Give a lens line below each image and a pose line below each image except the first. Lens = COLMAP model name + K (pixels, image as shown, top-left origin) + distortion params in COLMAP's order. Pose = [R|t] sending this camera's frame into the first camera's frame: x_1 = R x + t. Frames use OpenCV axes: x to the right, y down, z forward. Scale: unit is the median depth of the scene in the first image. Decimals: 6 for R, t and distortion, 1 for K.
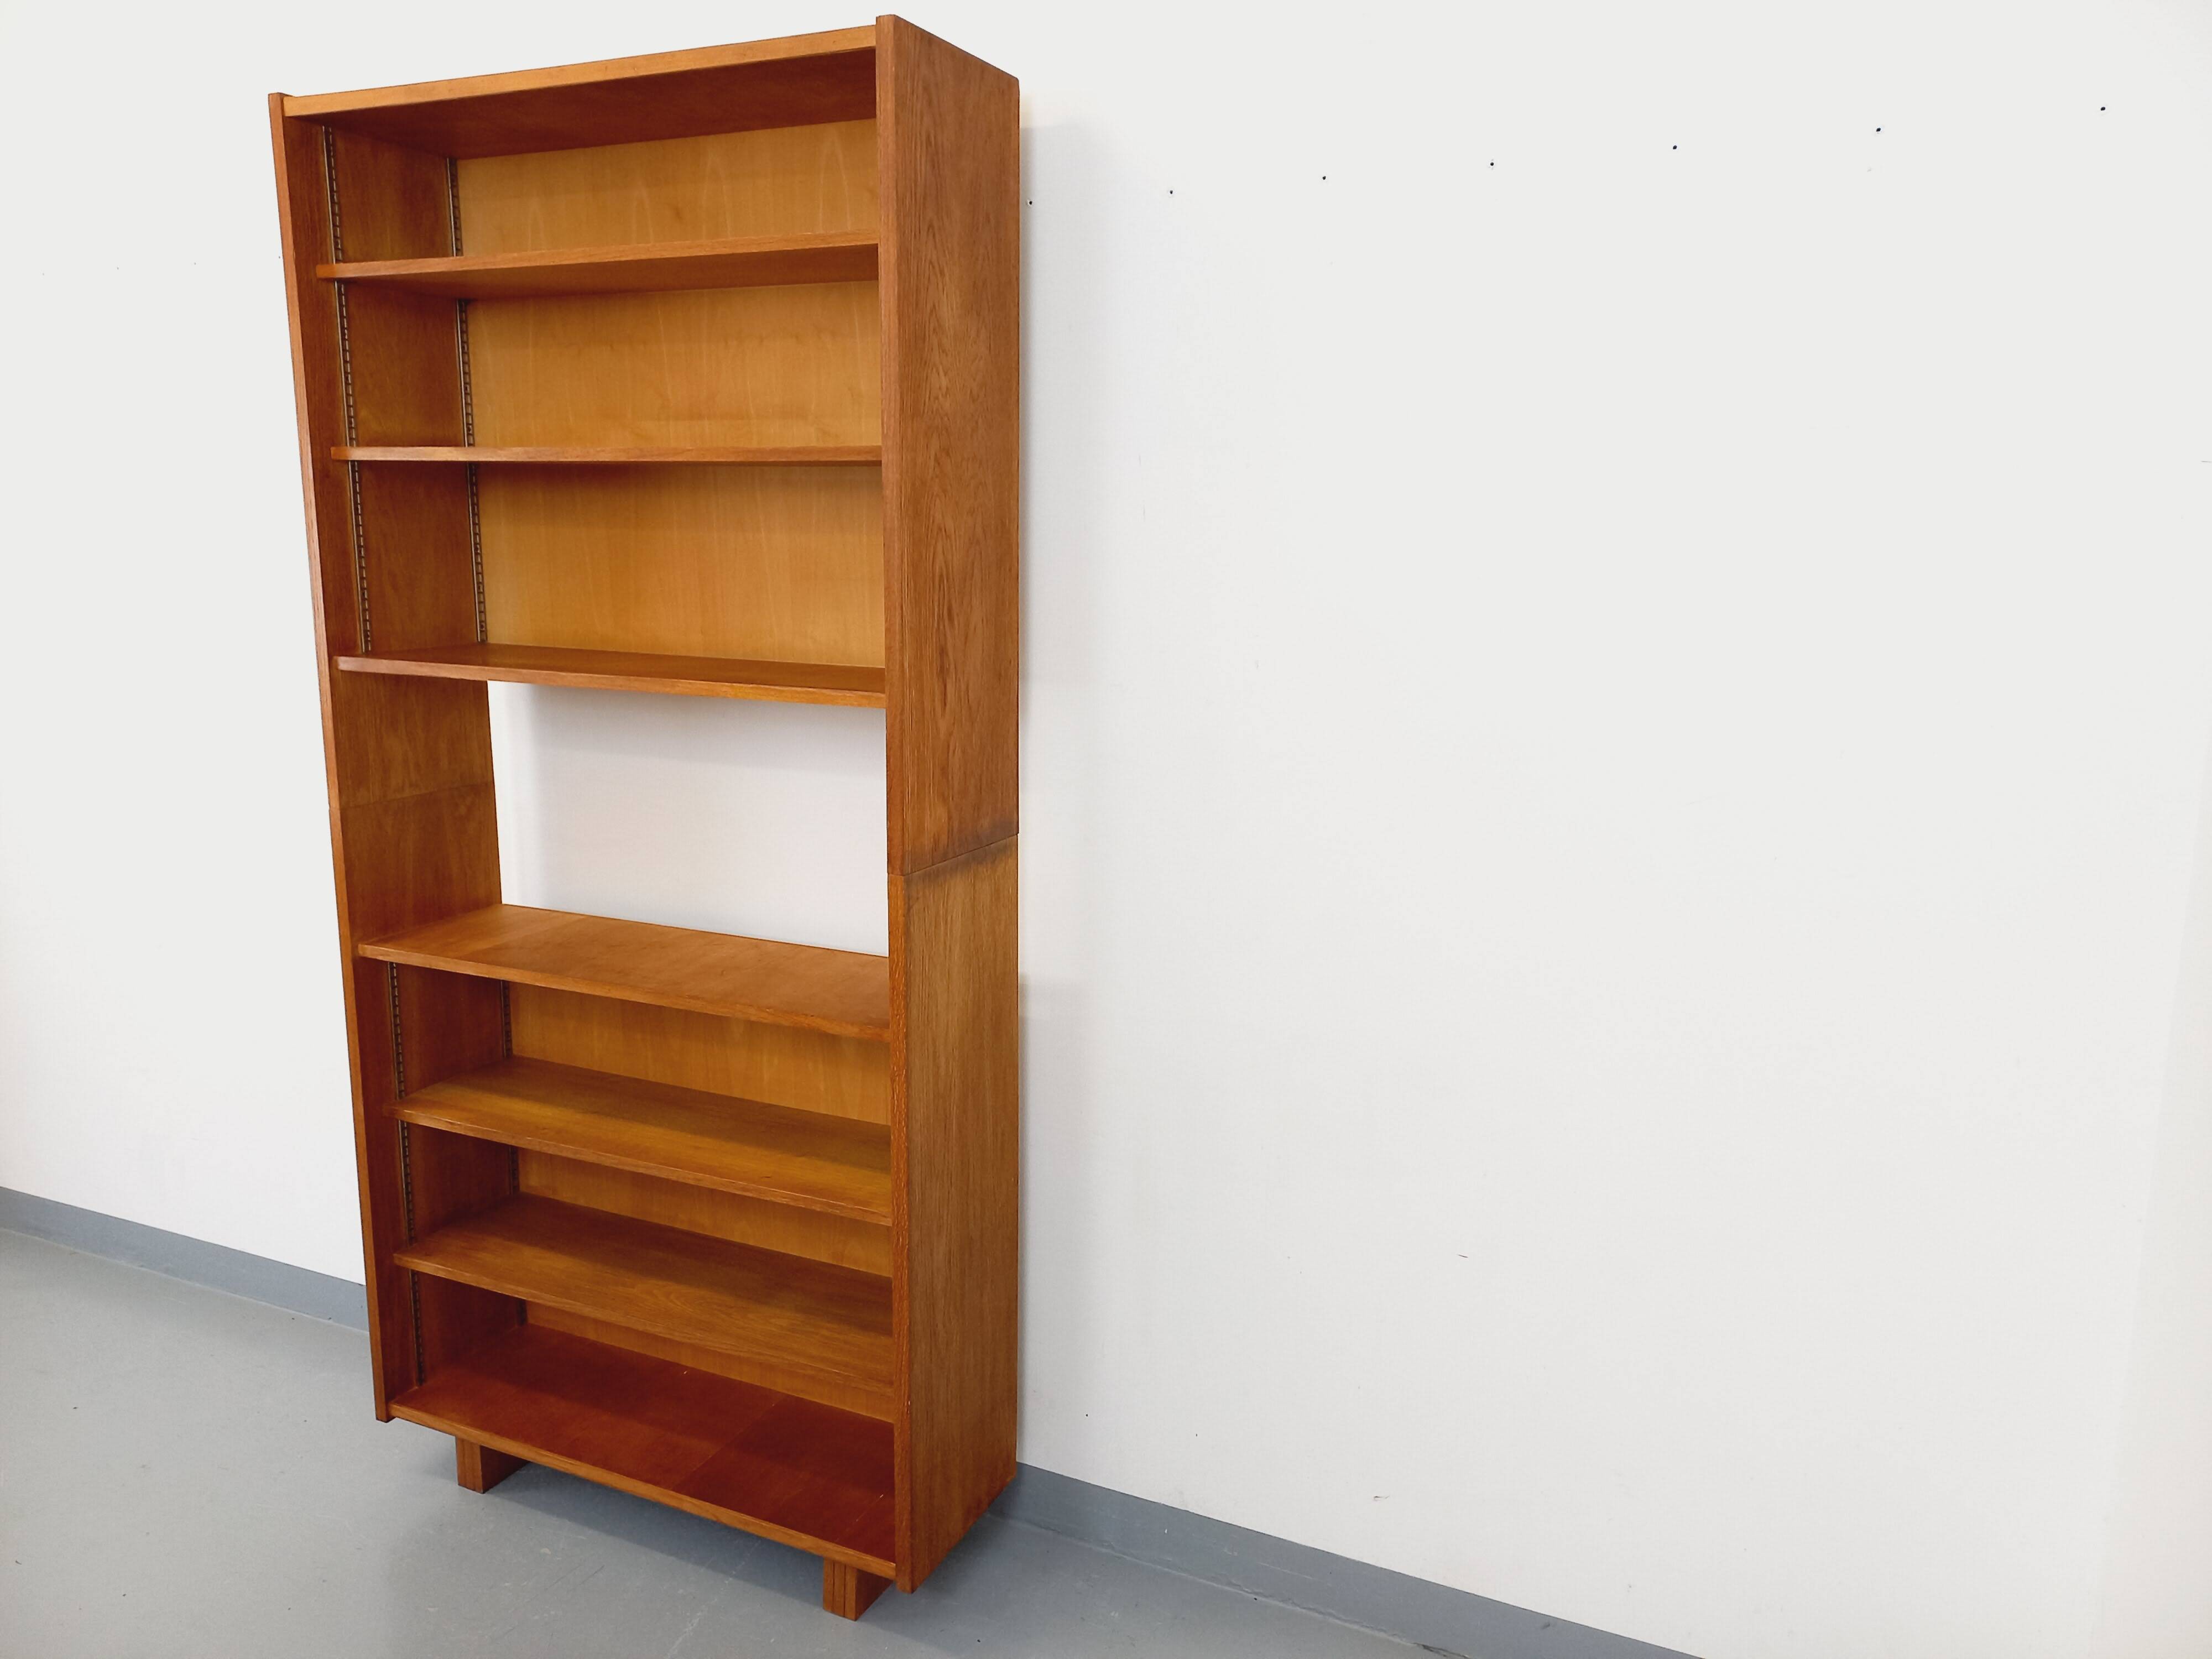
lens RADIAL K [[1615.1, 0, 1095.1], [0, 1615.1, 820.4], [0, 0, 1]] dist [0.088384, -0.096435]
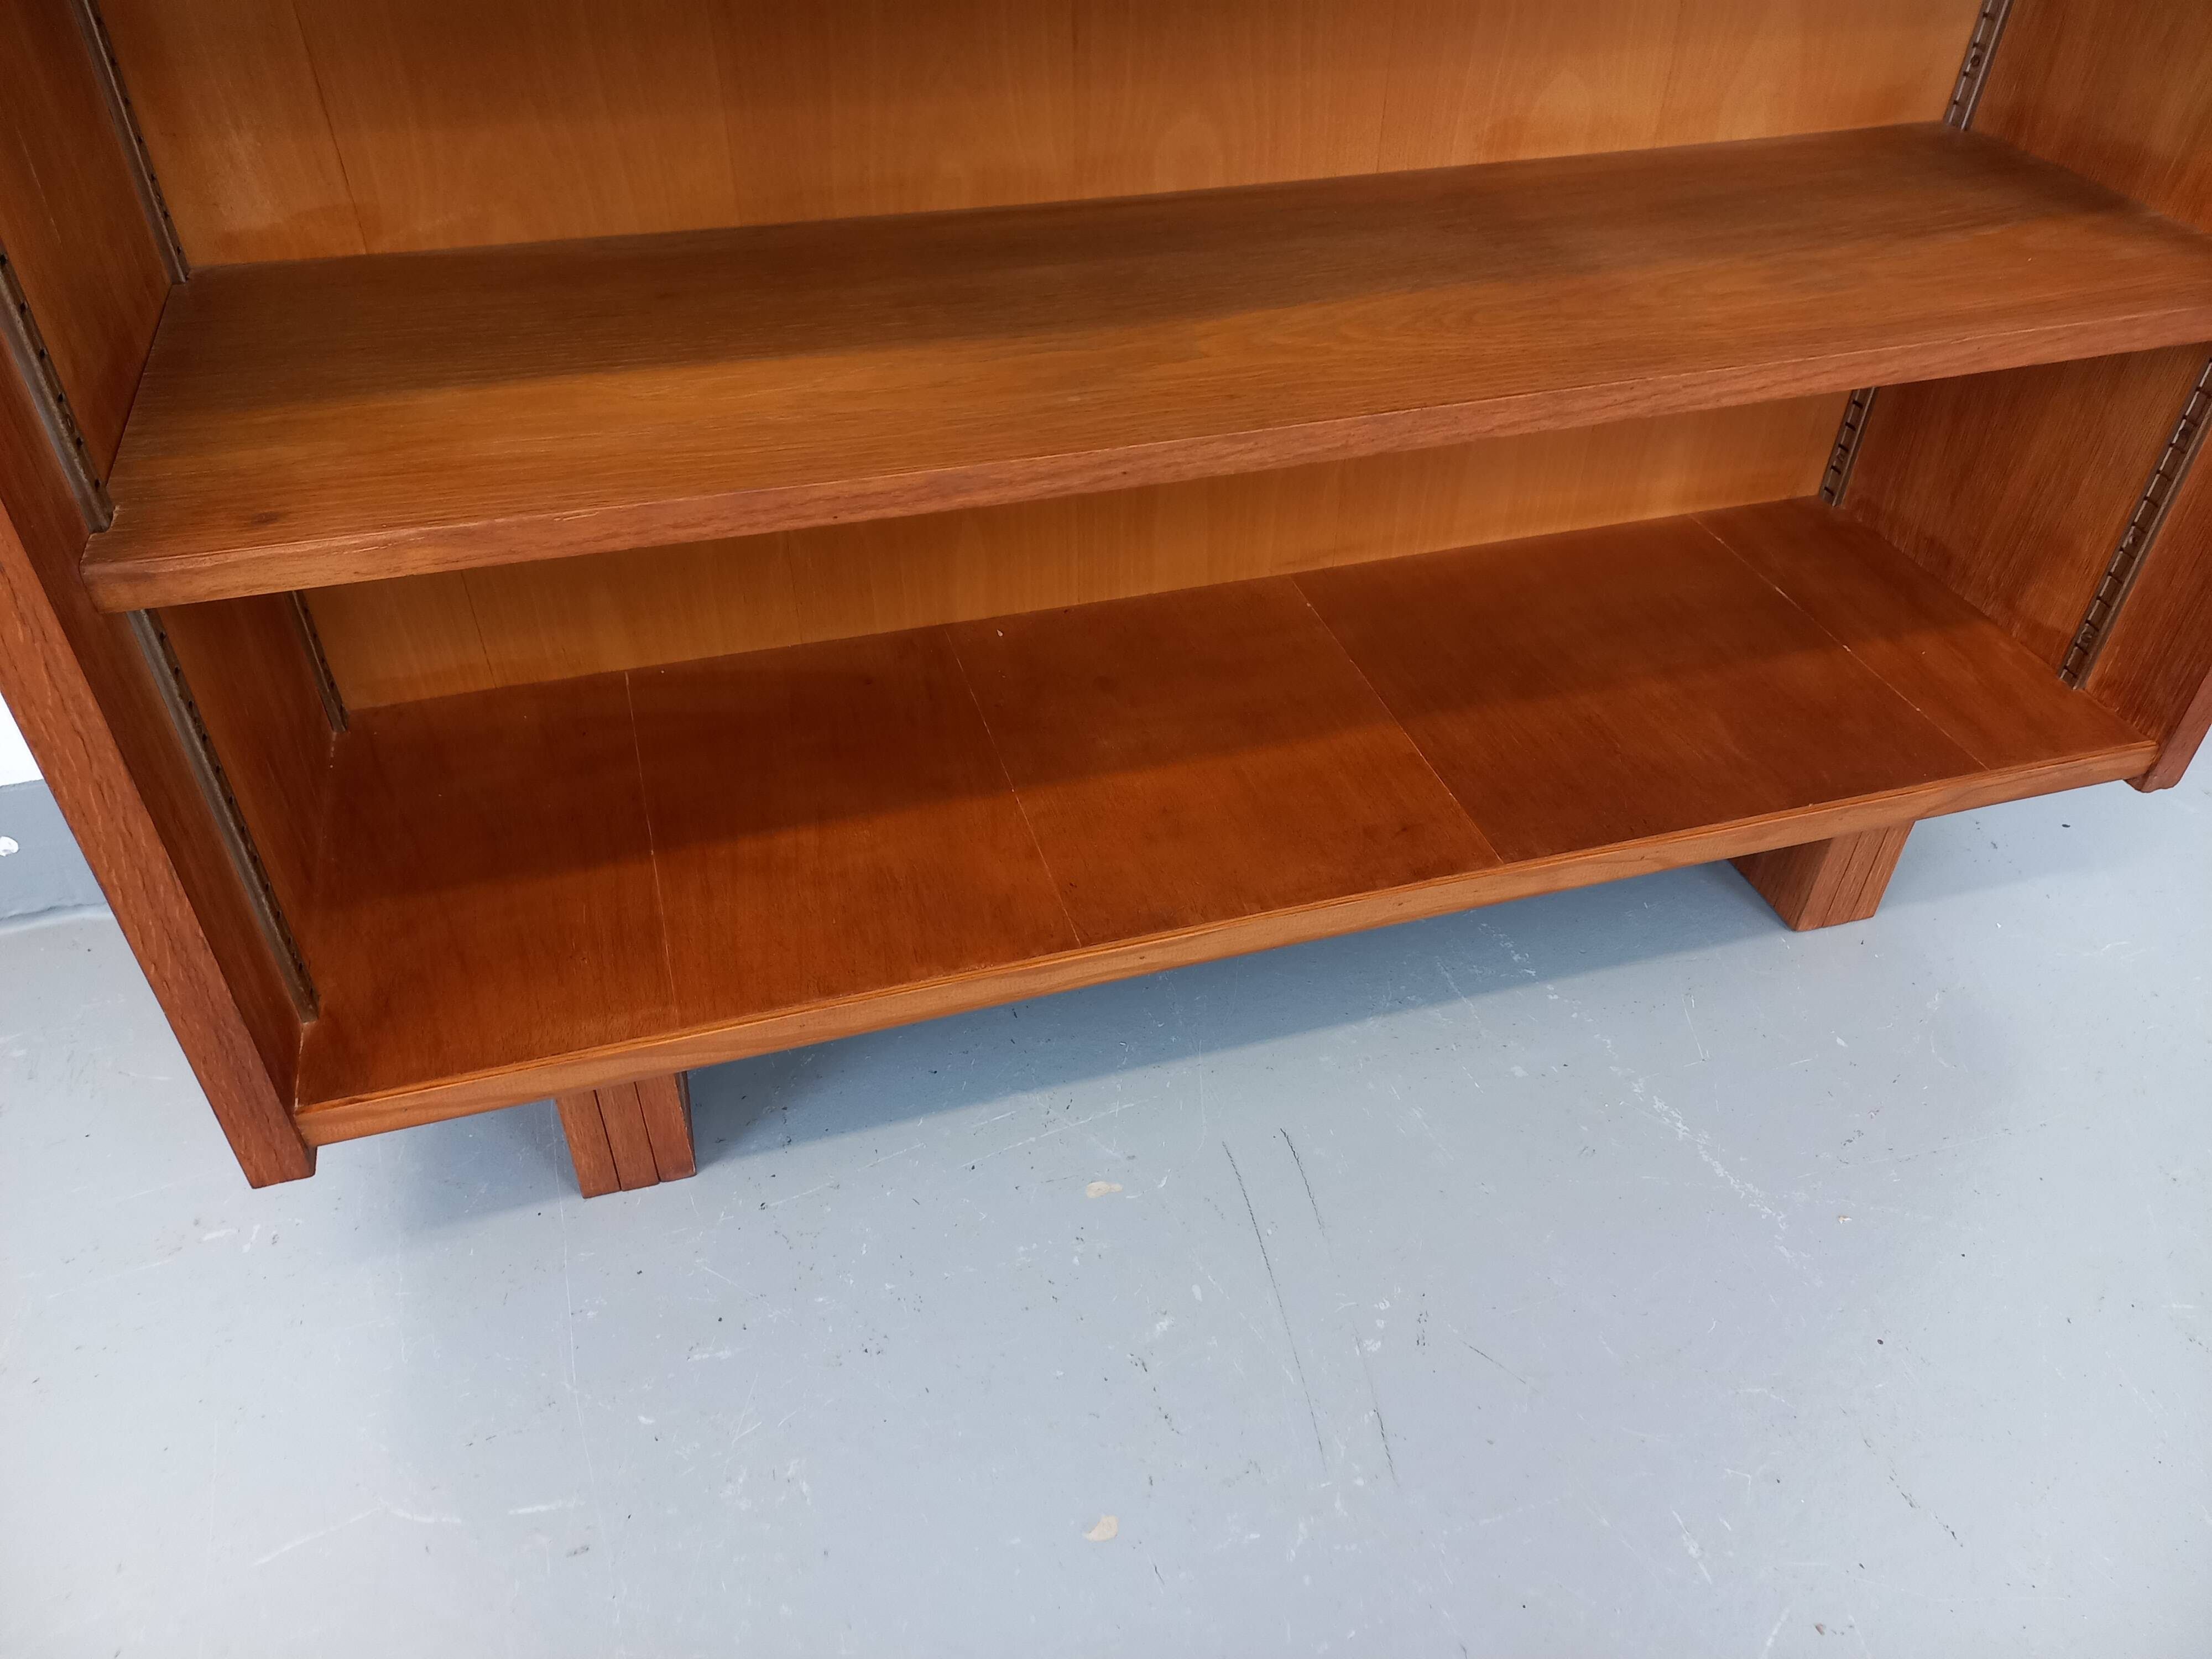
lens RADIAL K [[1615.1, 0, 1119.5], [0, 1615.1, 799.5], [0, 0, 1]] dist [0.088384, -0.096435]
pose [[0.741711, -0.418370, 0.524244, -0.504480], [0.113437, 0.848601, 0.516729, 0.218834], [-0.661058, -0.323795, 0.676875, 0.851386]]
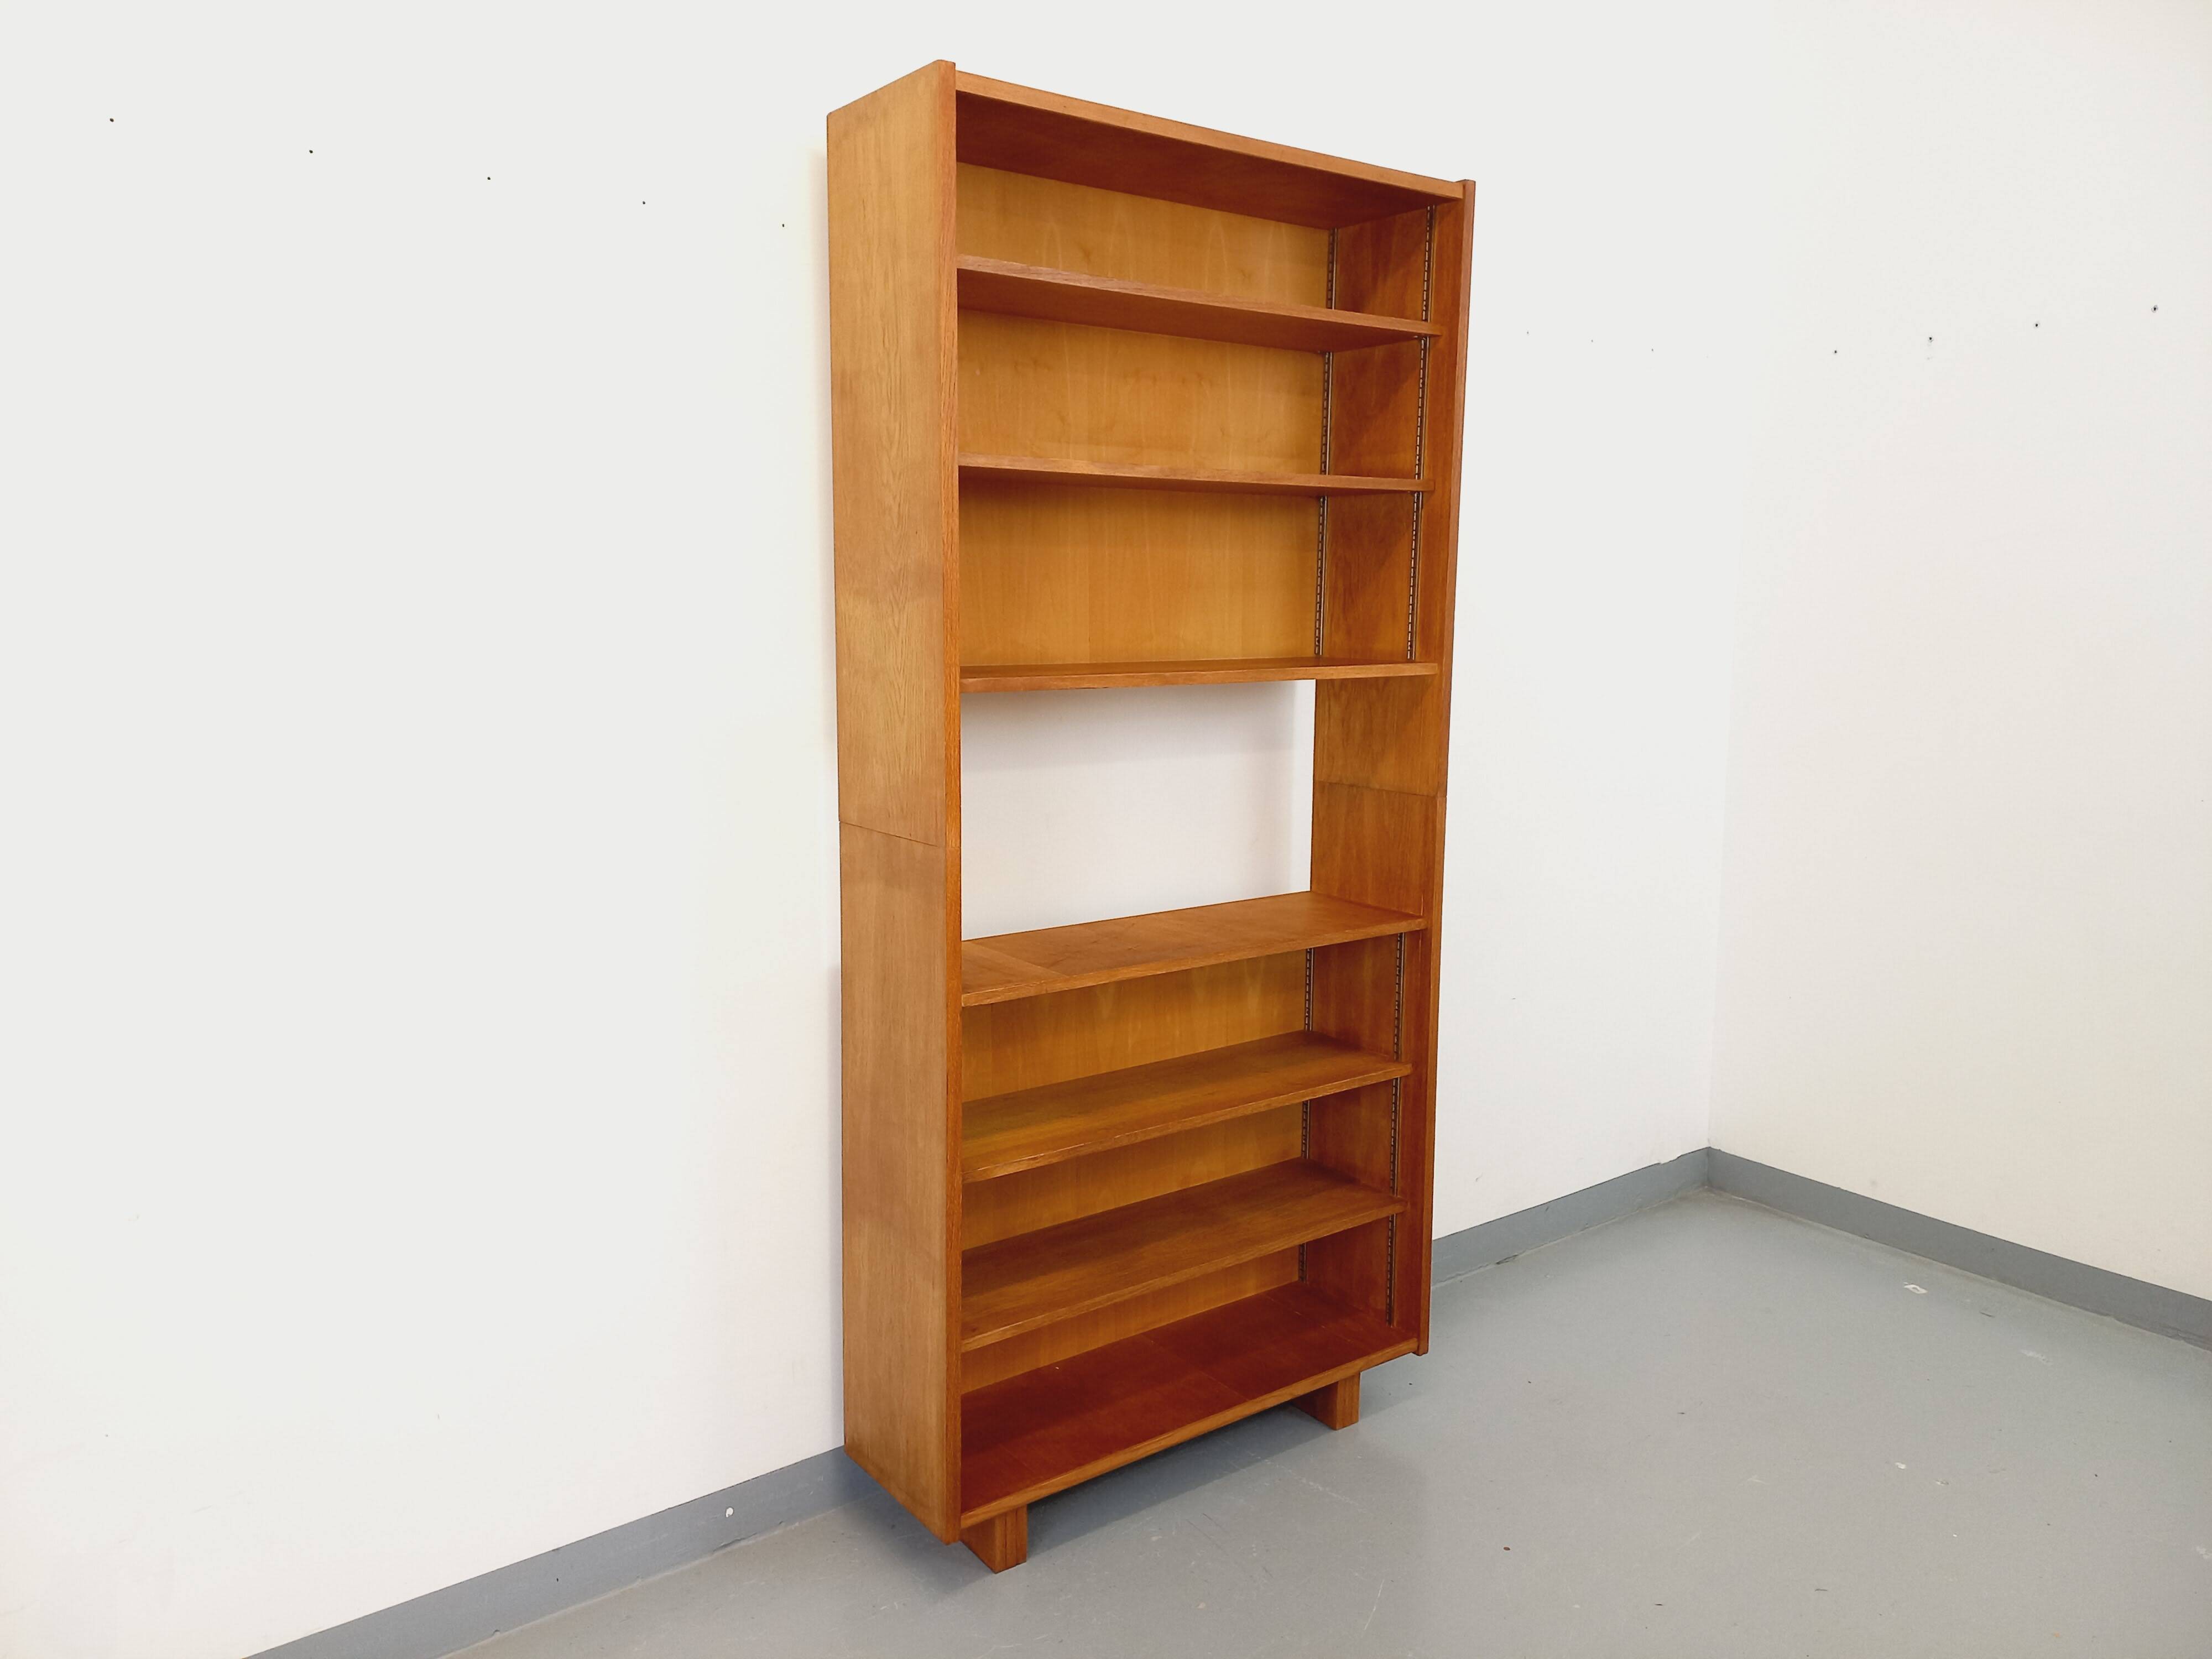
lens RADIAL K [[1615.1, 0, 1086.9], [0, 1615.1, 813.8], [0, 0, 1]] dist [0.088384, -0.096435]
pose [[0.478391, -0.129143, 0.868599, -1.259968], [0.161956, 0.985135, 0.057271, -0.068252], [-0.863083, 0.113277, 0.492195, 0.517573]]
